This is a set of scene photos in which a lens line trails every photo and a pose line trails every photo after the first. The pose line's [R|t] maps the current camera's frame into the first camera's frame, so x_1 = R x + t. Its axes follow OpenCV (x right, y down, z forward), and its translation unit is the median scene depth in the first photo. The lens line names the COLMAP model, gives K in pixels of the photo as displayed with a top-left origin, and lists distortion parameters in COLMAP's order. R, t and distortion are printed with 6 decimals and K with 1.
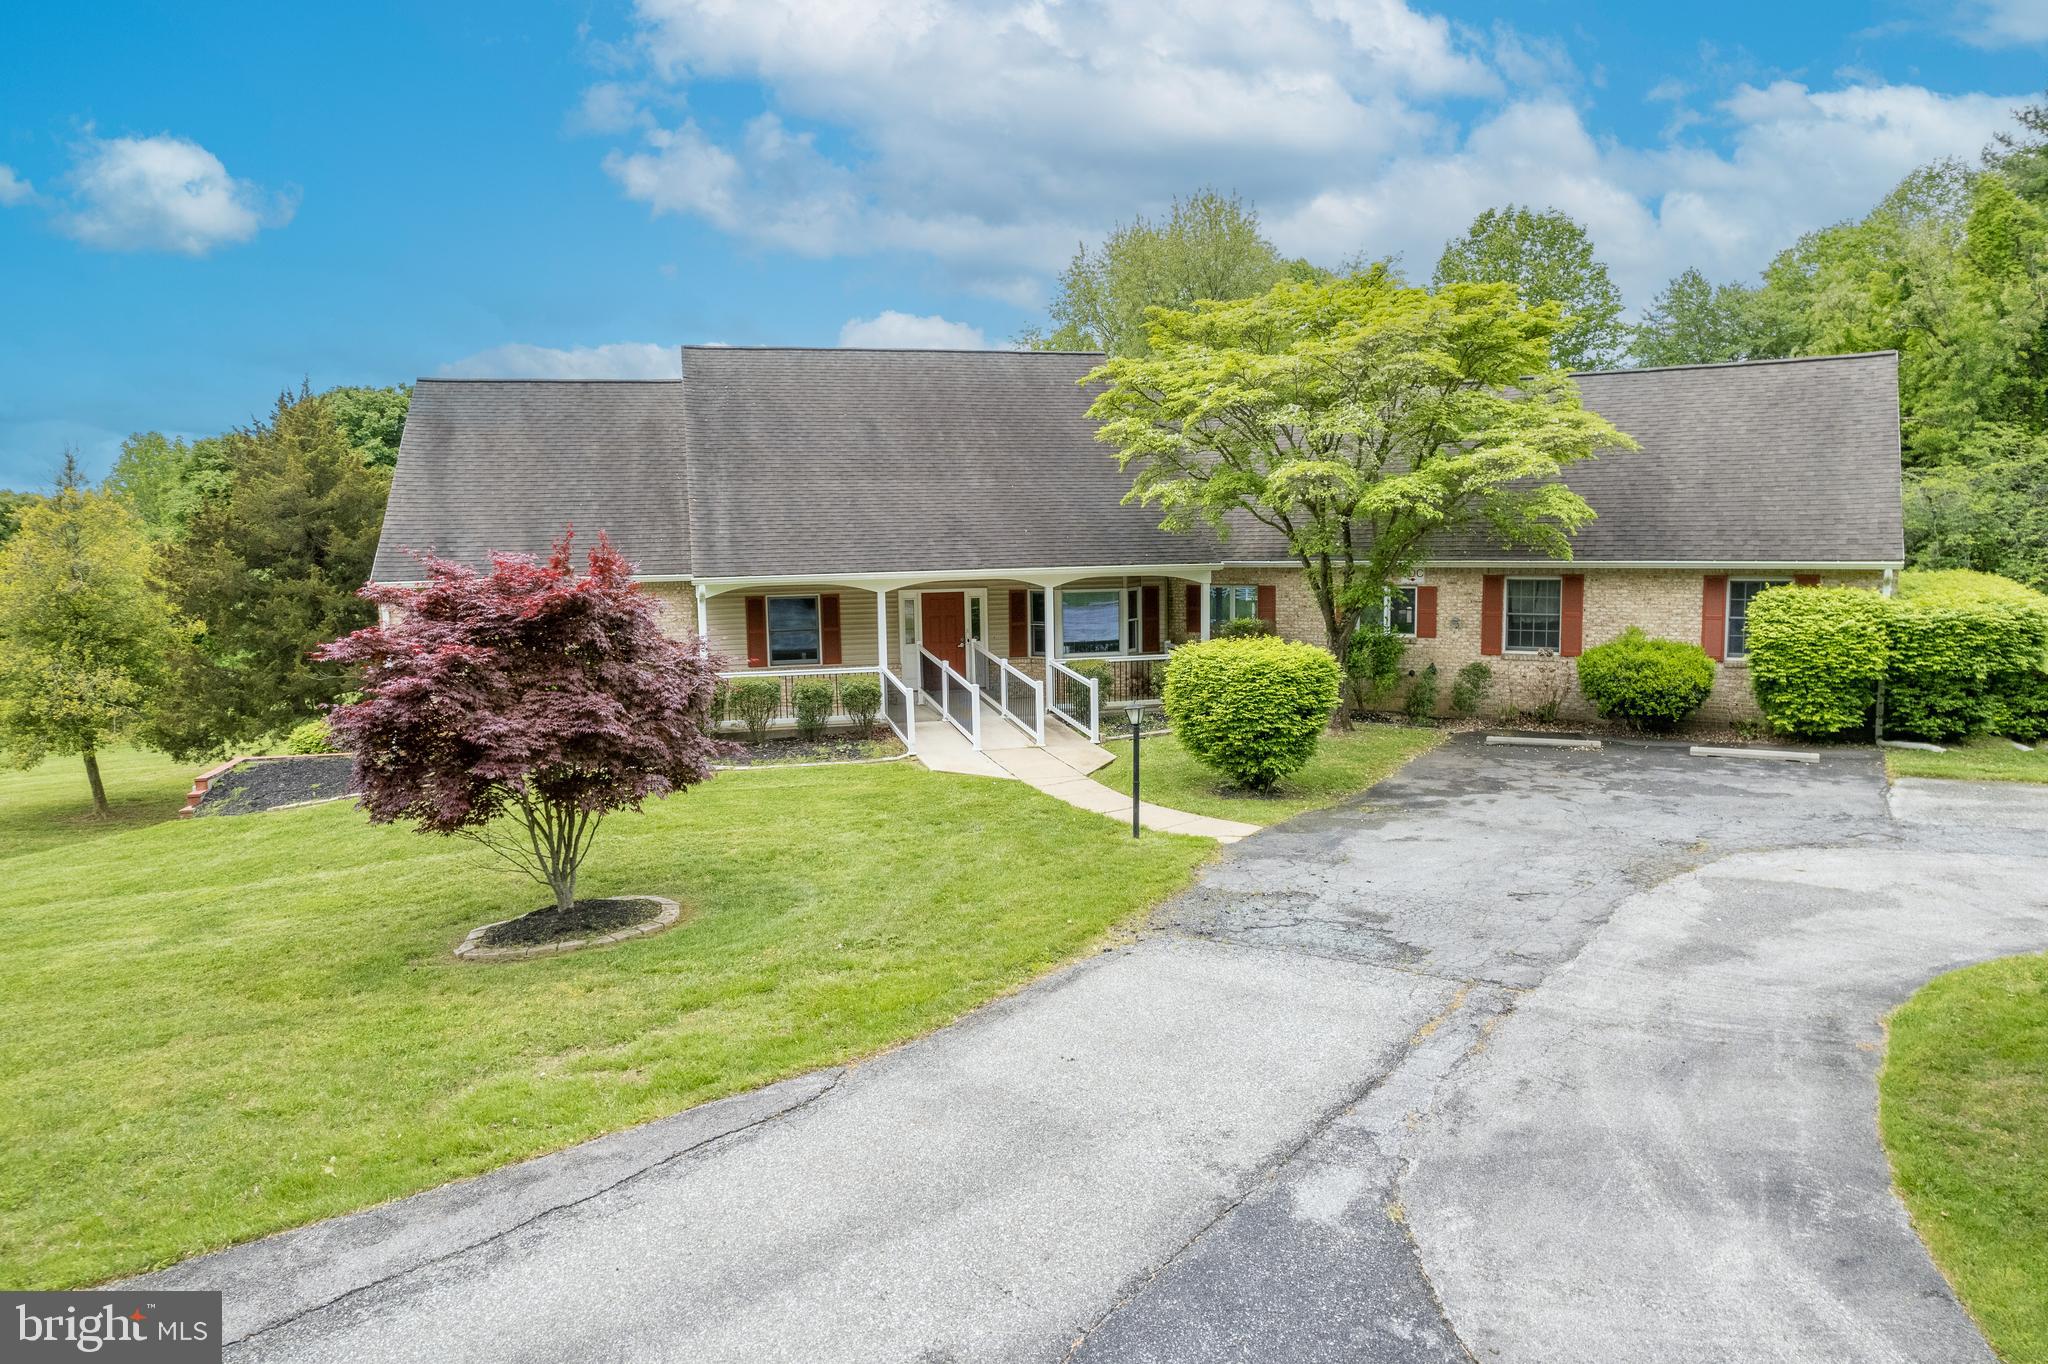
lens RADIAL K [[1330.5, 0, 1024.0], [0, 1330.5, 682.0], [0, 0, 1]] dist [-0.081943, 0.072050]
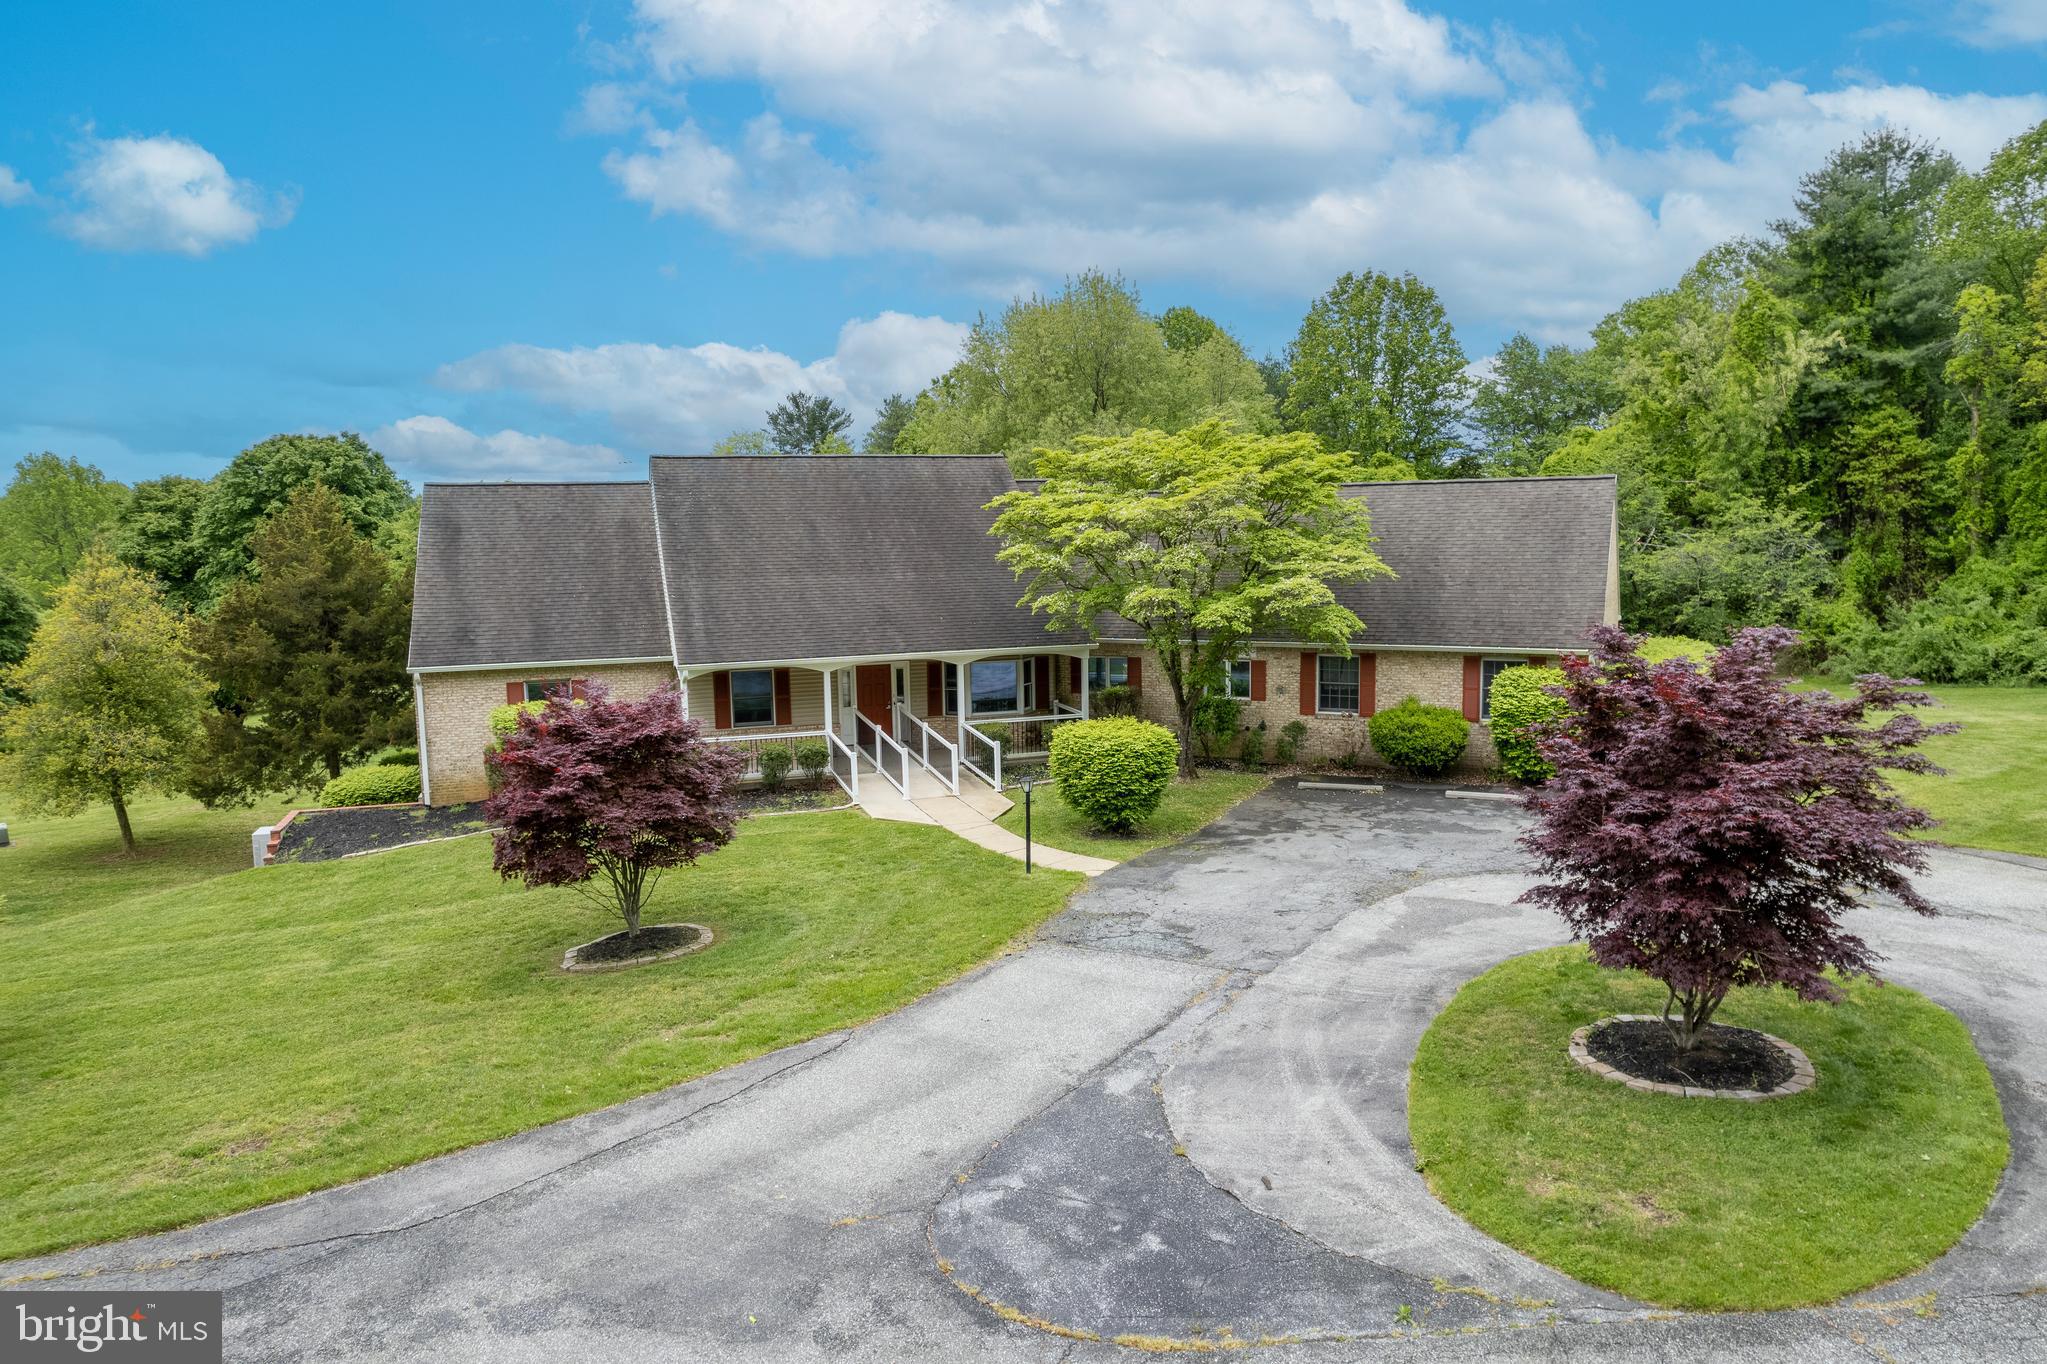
lens RADIAL K [[1330.7, 0, 1023.5], [0, 1330.7, 682.0], [0, 0, 1]] dist [-0.072499, 0.057402]
pose [[0.997222, -0.009386, 0.073893, -0.019584], [0.009347, 0.999956, 0.000877, -0.074561], [-0.073898, -0.000183, 0.997266, -0.347021]]
